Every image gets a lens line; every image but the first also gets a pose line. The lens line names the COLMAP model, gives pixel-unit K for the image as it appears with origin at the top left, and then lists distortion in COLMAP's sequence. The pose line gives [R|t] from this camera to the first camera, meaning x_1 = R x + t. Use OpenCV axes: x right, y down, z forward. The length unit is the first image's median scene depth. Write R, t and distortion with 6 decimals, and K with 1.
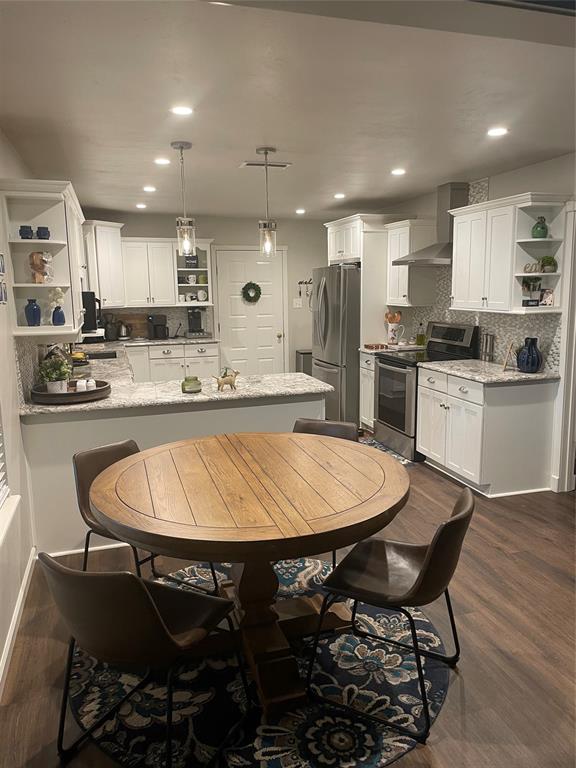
lens RADIAL K [[579.1, 0, 285.2], [0, 579.1, 374.7], [0, 0, 1]] dist [0.109506, -0.136619]
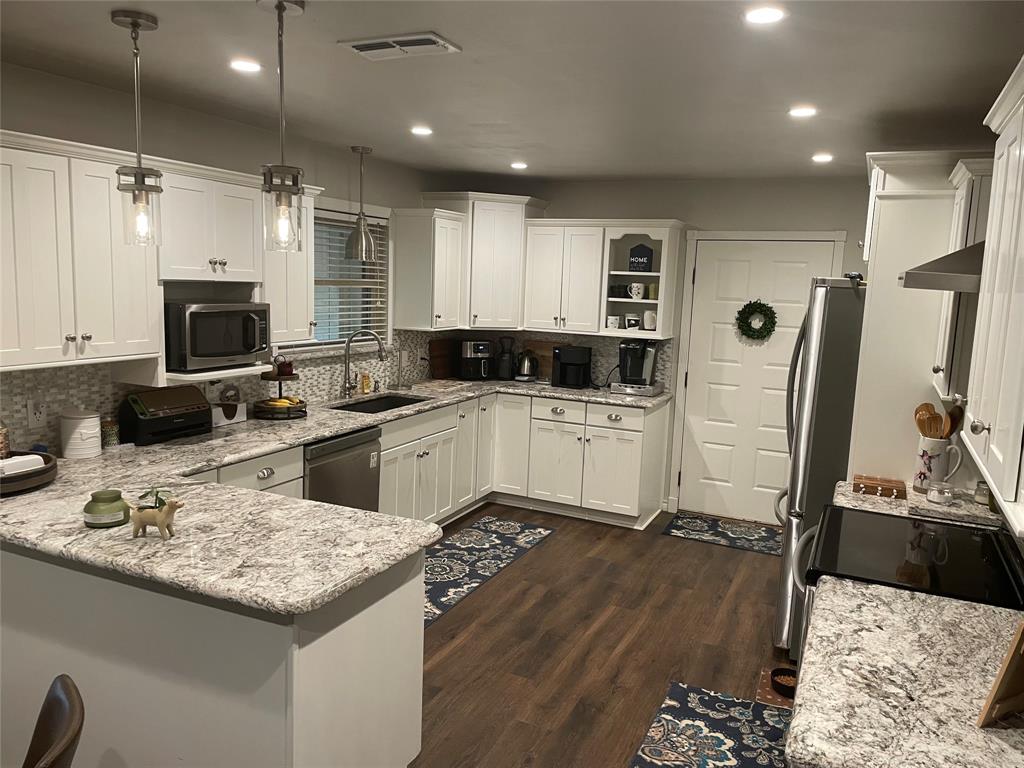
lens RADIAL K [[772.1, 0, 516.7], [0, 772.1, 381.0], [0, 0, 1]] dist [0.109506, -0.136619]
pose [[0.749987, 0.131473, -0.648255, 0.255367], [-0.151452, 0.988144, 0.025186, -0.078749], [0.643881, 0.079291, 0.761006, 0.359109]]
